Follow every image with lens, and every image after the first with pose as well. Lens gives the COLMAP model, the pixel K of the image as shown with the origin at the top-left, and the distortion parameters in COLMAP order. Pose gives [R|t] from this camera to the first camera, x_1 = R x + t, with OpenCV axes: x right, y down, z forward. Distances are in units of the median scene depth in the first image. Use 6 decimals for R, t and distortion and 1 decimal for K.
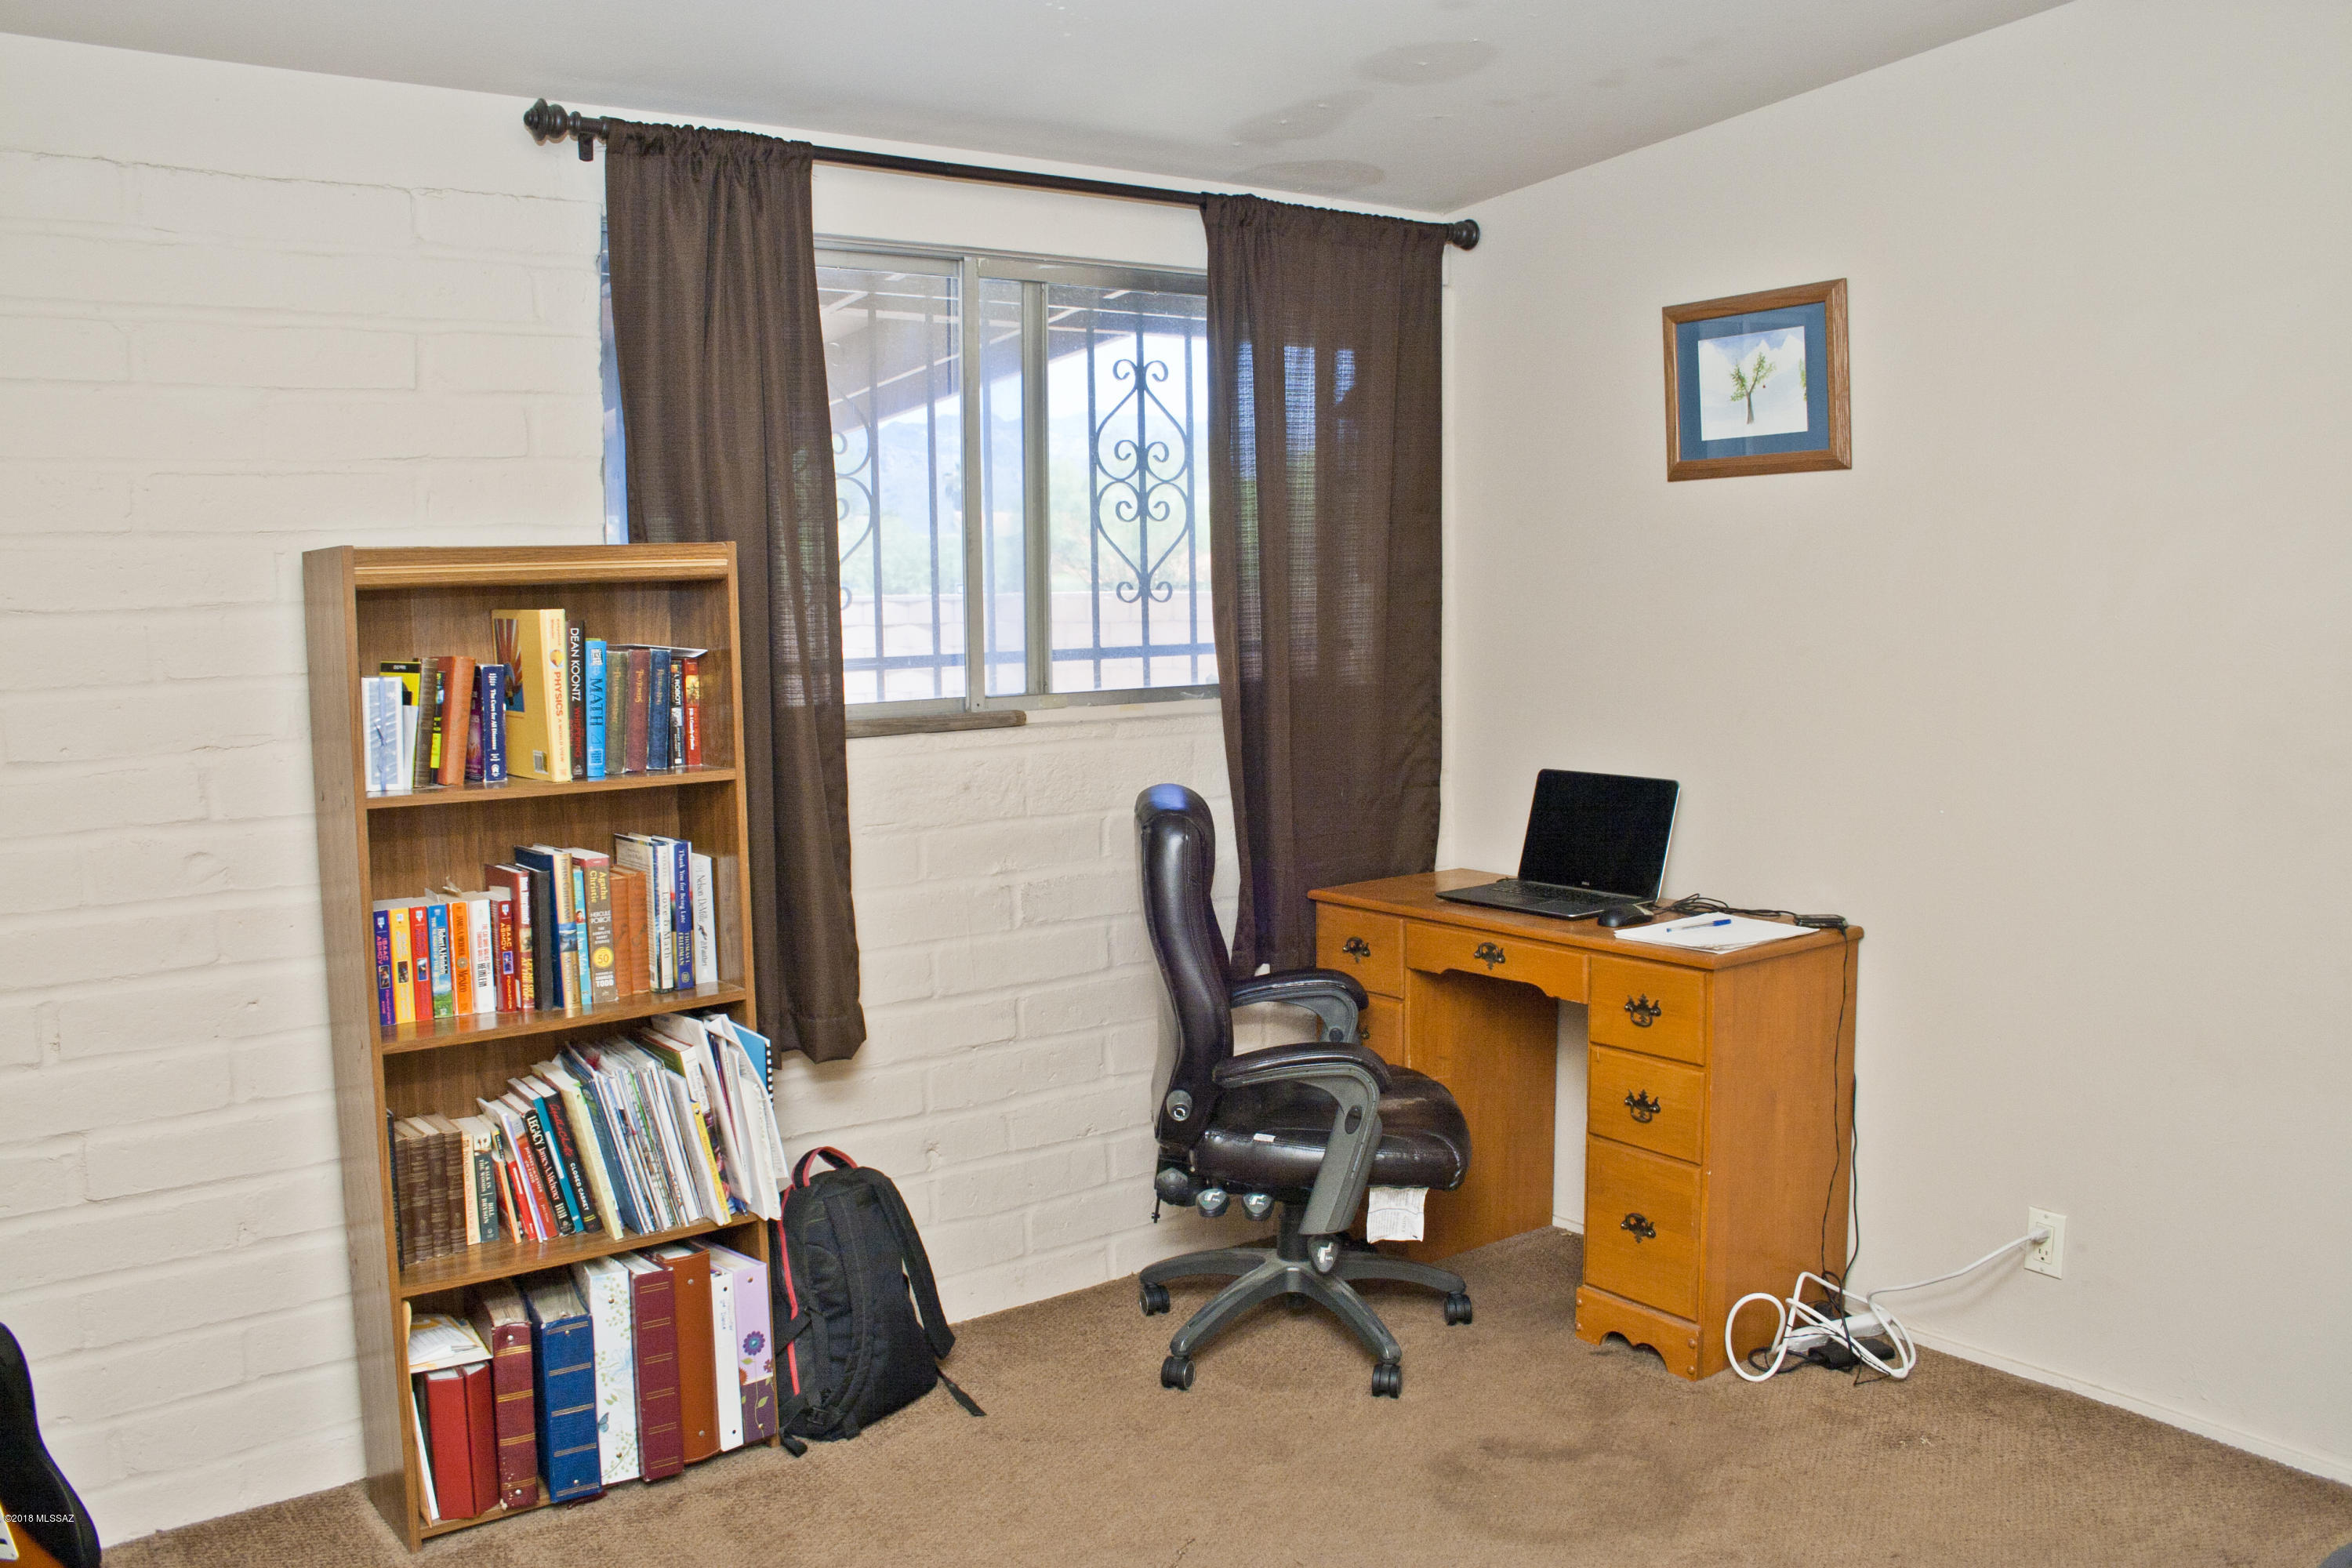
lens RADIAL K [[1937.5, 0, 1176.3], [0, 1937.5, 780.9], [0, 0, 1]] dist [-0.142689, 0.097113]
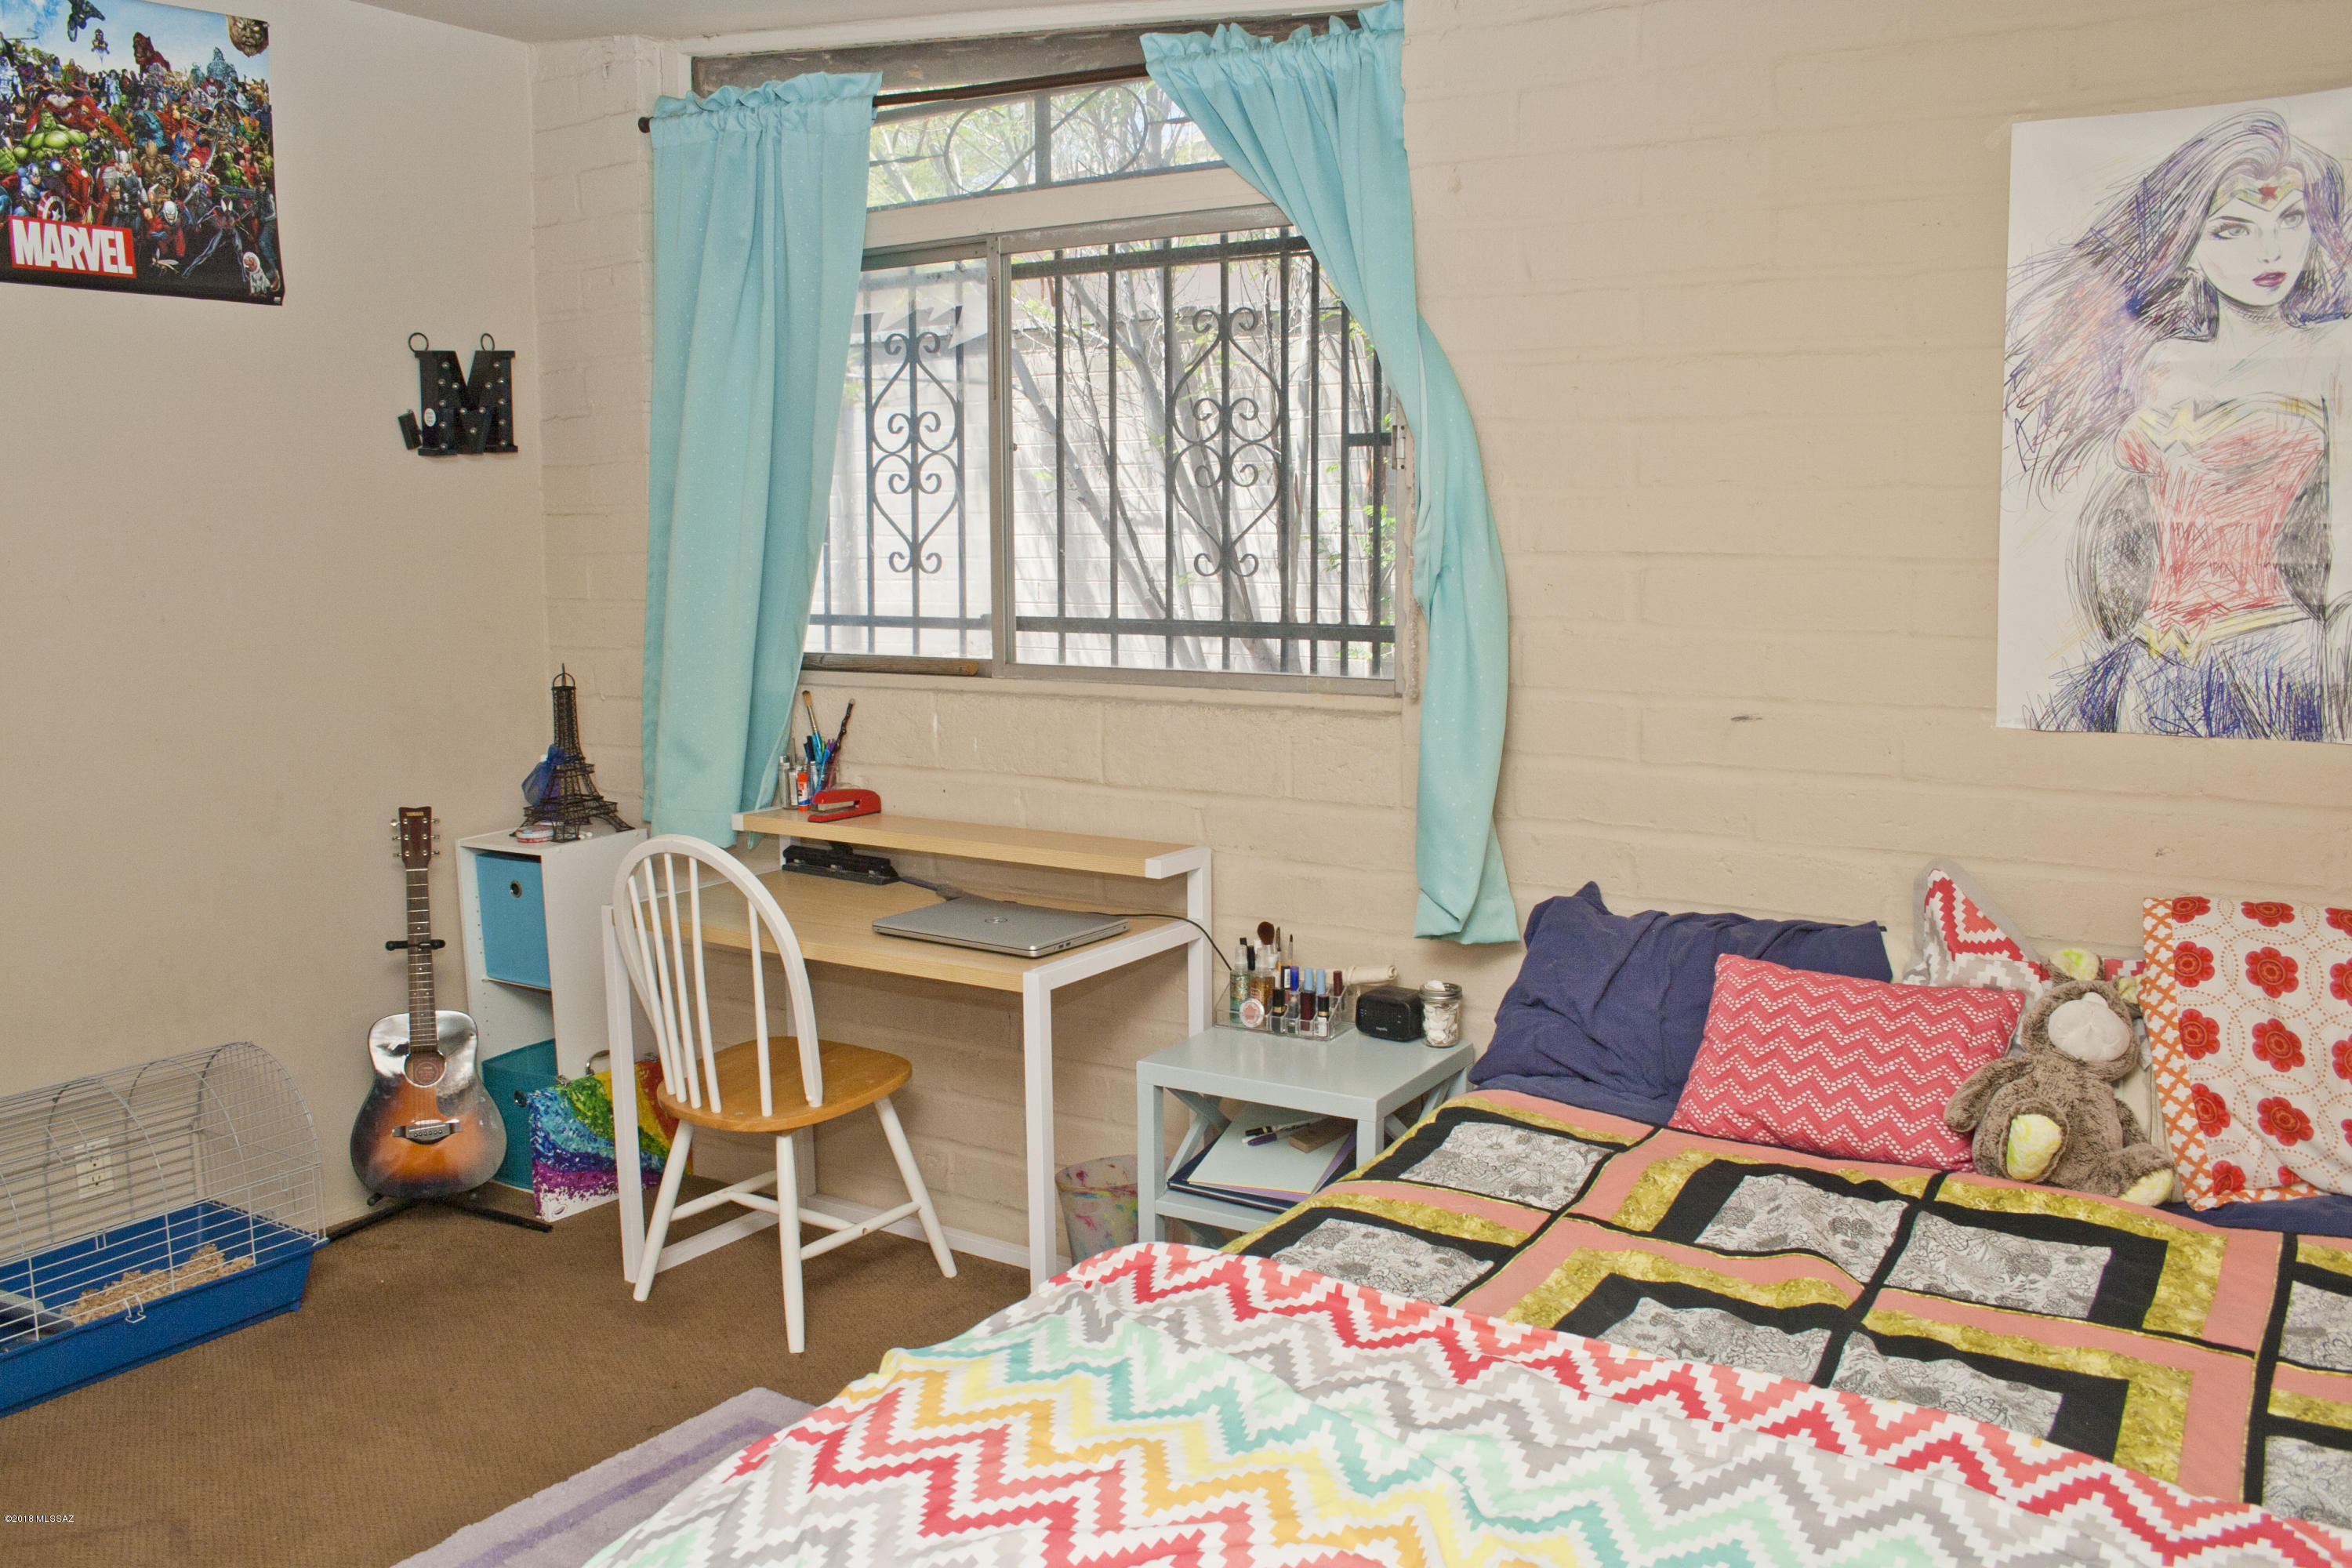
lens RADIAL K [[1937.5, 0, 1175.4], [0, 1937.5, 805.9], [0, 0, 1]] dist [-0.142689, 0.097113]
pose [[0.346138, 0.141363, -0.927472, 0.976650], [-0.108311, 0.987994, 0.110166, -0.098186], [0.931910, 0.062323, 0.357294, 0.775382]]
